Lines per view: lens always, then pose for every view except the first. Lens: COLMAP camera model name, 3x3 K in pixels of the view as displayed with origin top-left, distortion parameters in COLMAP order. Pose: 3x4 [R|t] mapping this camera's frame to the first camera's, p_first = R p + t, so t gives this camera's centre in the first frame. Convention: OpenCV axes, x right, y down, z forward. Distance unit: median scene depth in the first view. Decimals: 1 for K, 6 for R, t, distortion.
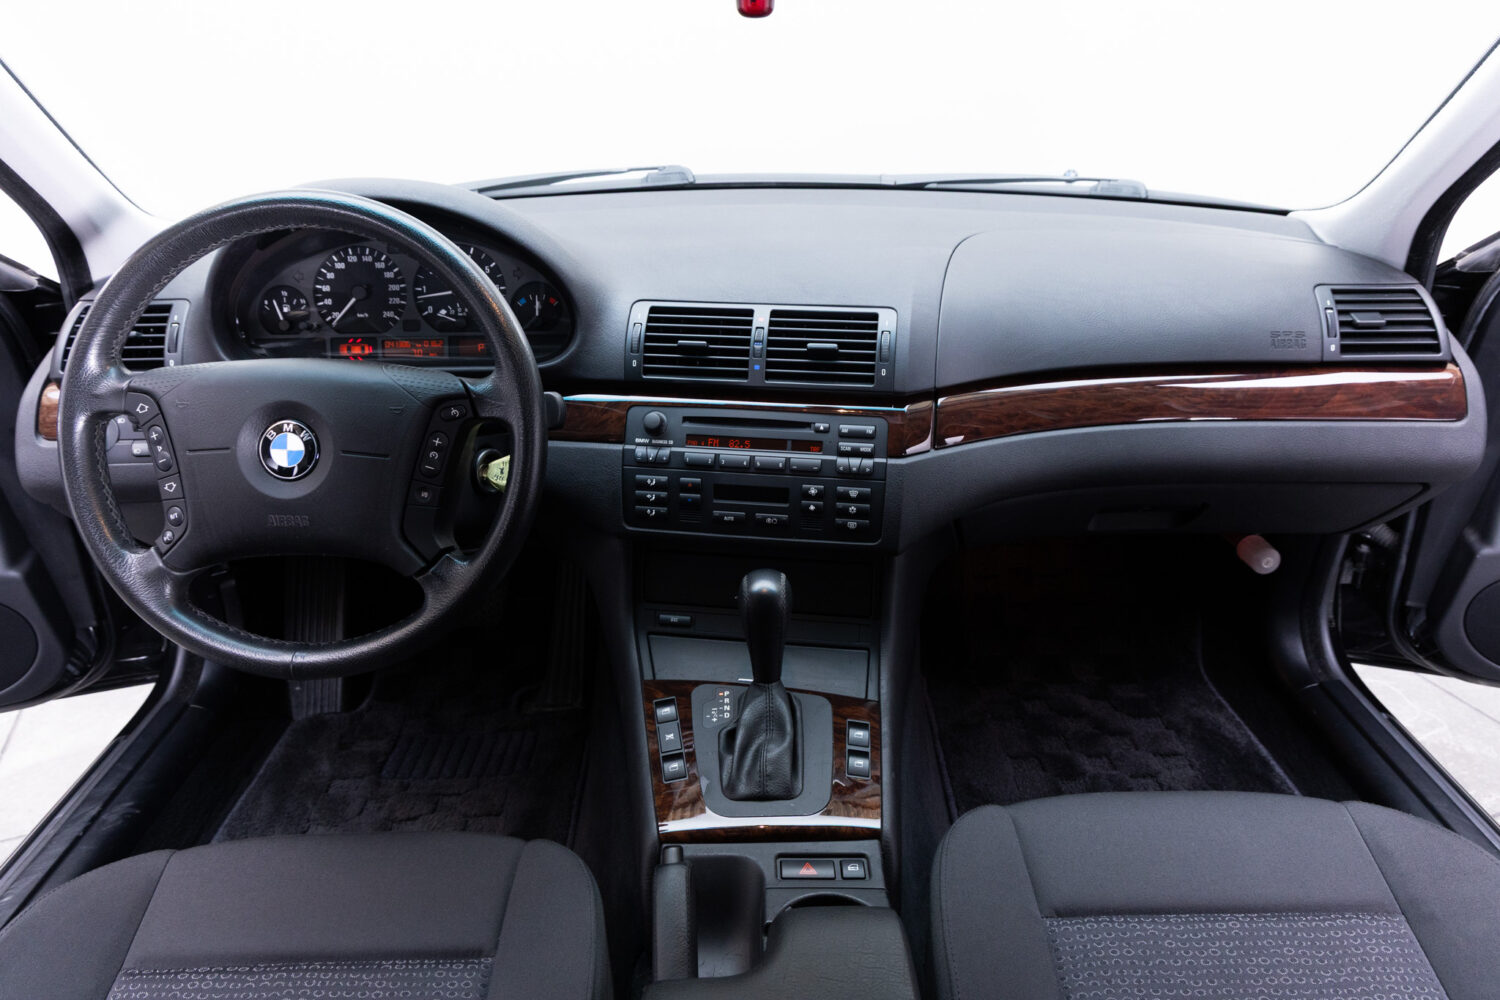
lens RADIAL K [[1092.8, 0, 750.0], [0, 1092.8, 500.0], [0, 0, 1]] dist [0.033479, 0.000462]
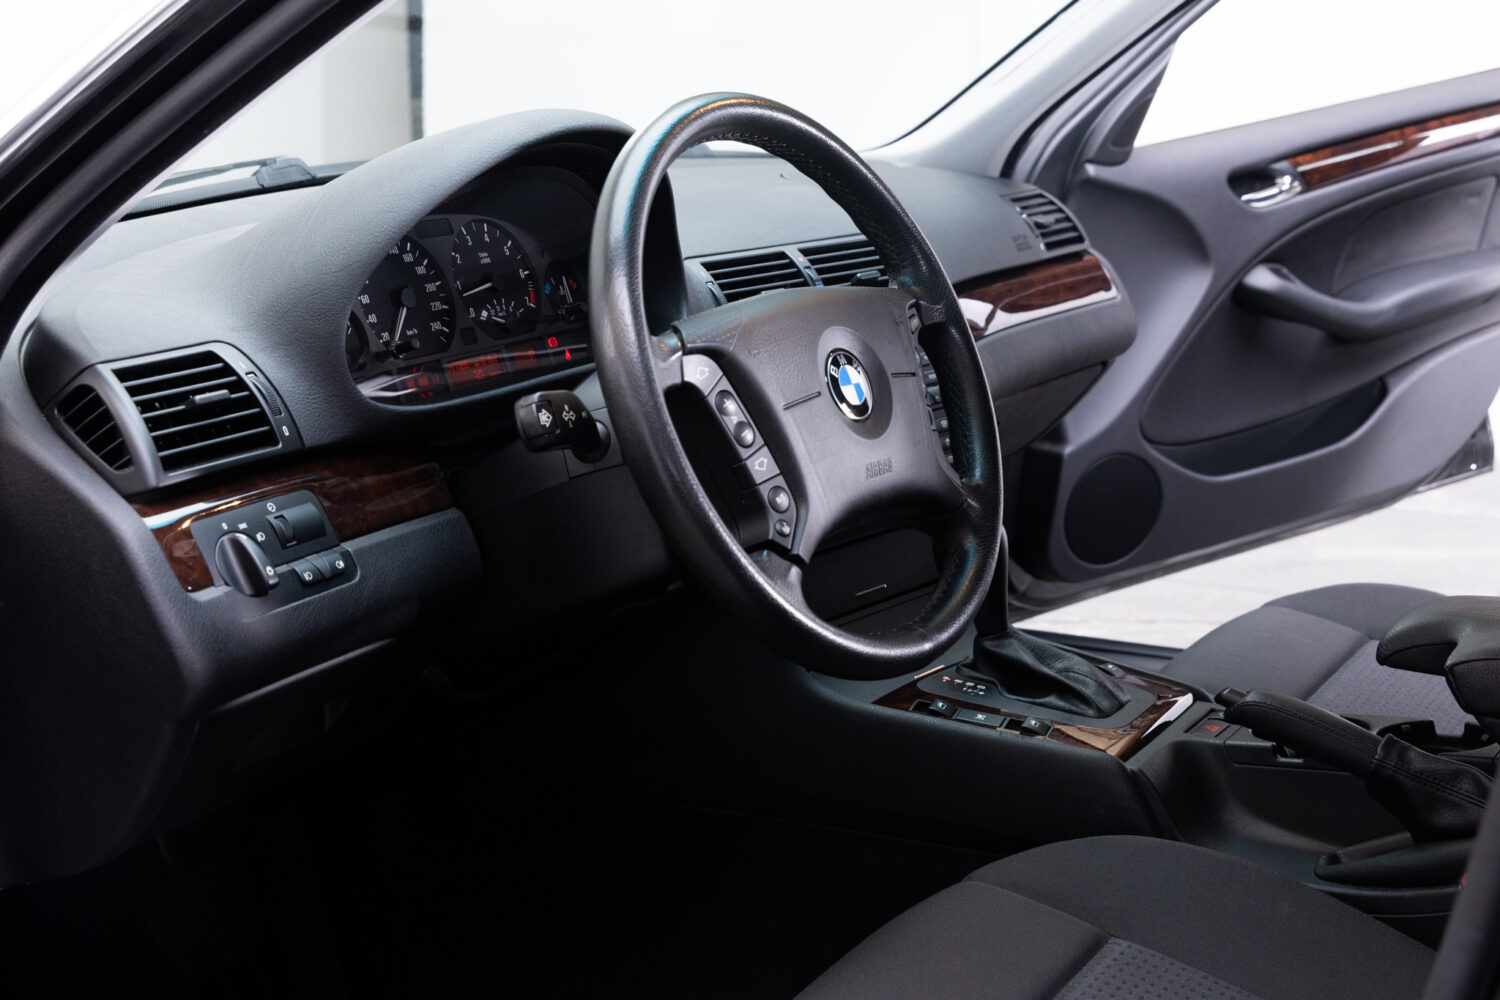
lens RADIAL K [[2176.8, 0, 756.7], [0, 2176.8, 493.4], [0, 0, 1]] dist [0.053274, -0.022741]
pose [[0.510095, -0.178180, 0.841460, -1.486416], [0.367609, 0.929617, -0.025998, 0.036903], [-0.777603, 0.322590, 0.539693, 0.167878]]
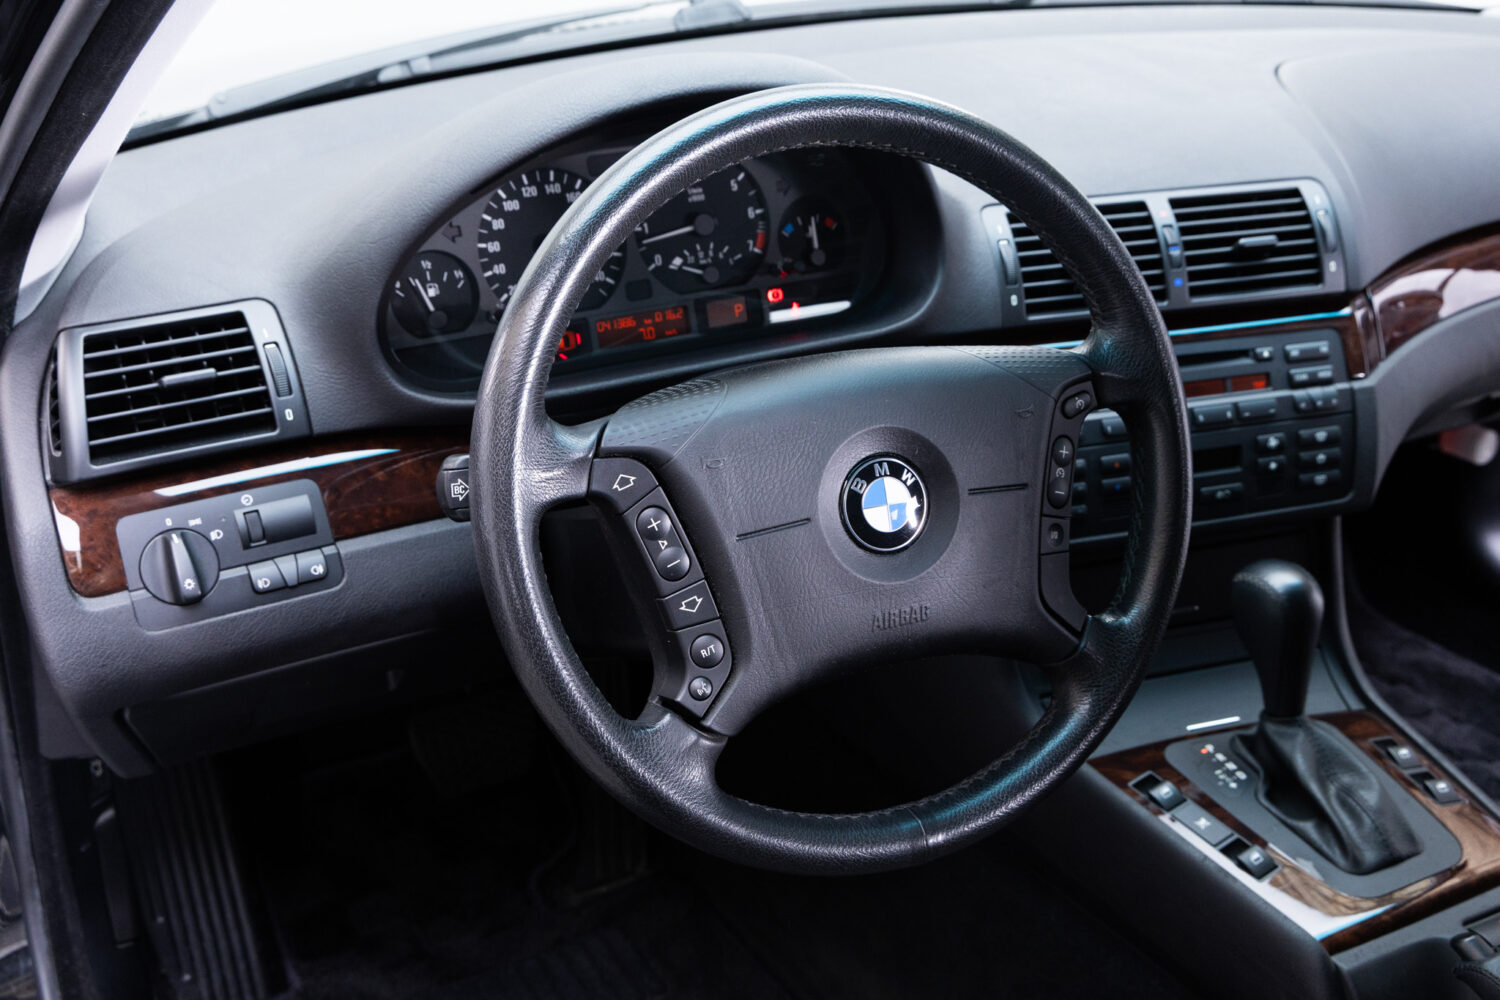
lens RADIAL K [[1732.9, 0, 748.8], [0, 1732.9, 524.6], [0, 0, 1]] dist [-0.004670, 0.045014]
pose [[0.887245, -0.187766, 0.421356, -0.734423], [0.174731, 0.982143, 0.069737, -0.094531], [-0.426926, 0.011750, 0.904210, 0.117646]]
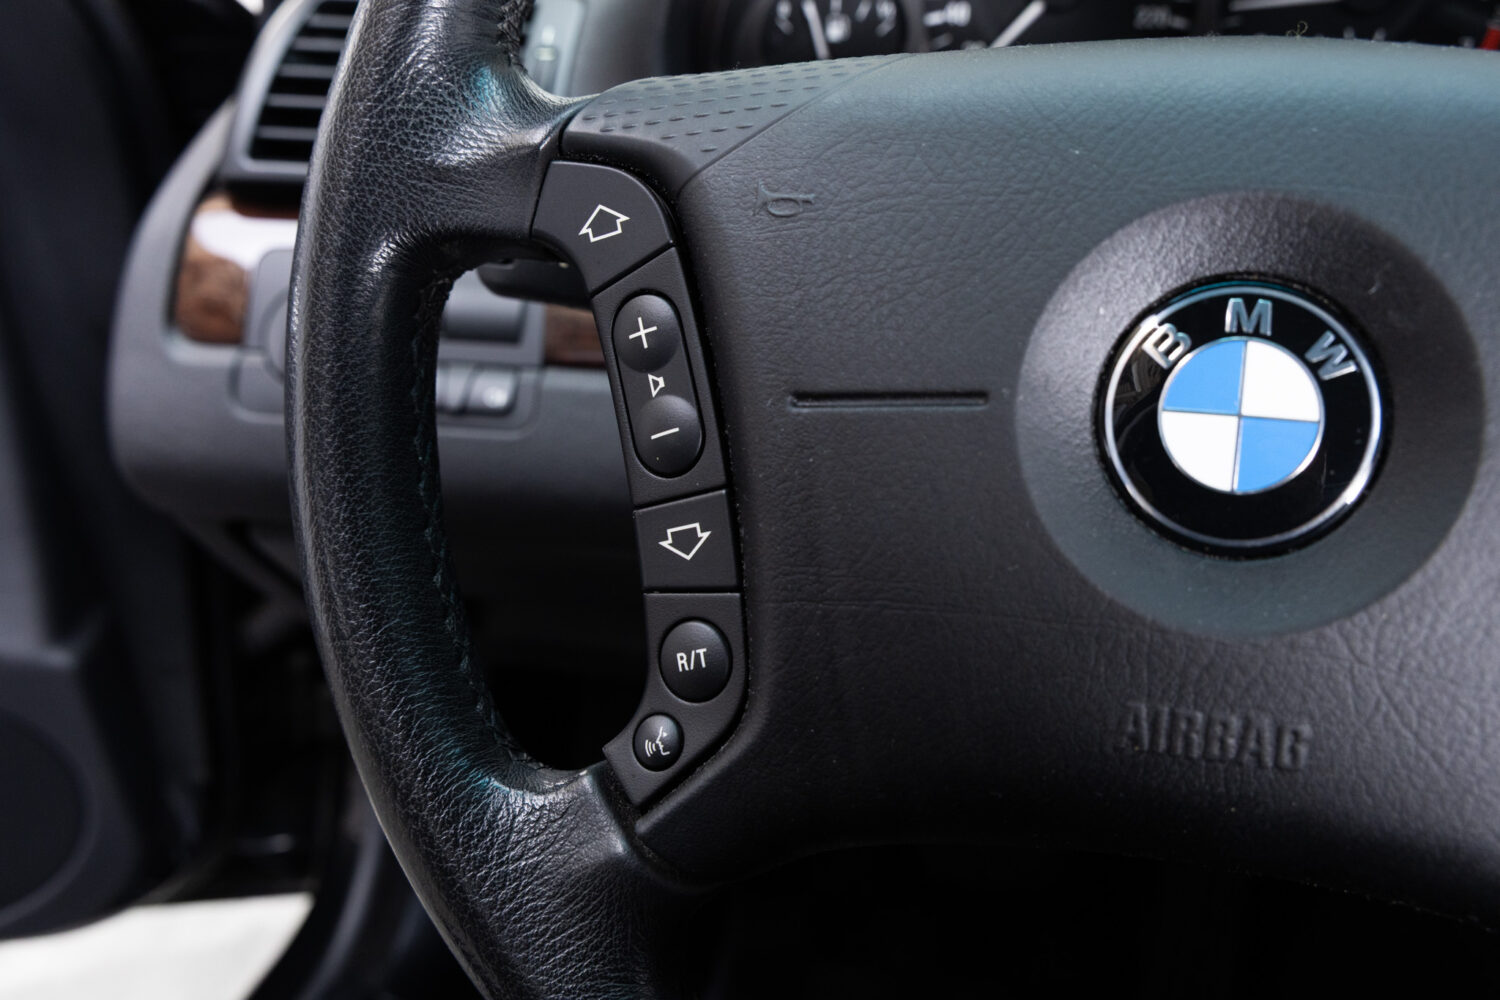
lens RADIAL K [[1578.8, 0, 751.7], [0, 1578.8, 446.9], [0, 0, 1]] dist [0.109309, 0.006324]
pose [[0.982134, 0.059384, -0.178566, -0.372648], [-0.068418, 0.996648, -0.044860, -0.014751], [0.175303, 0.056276, 0.982905, 0.540417]]
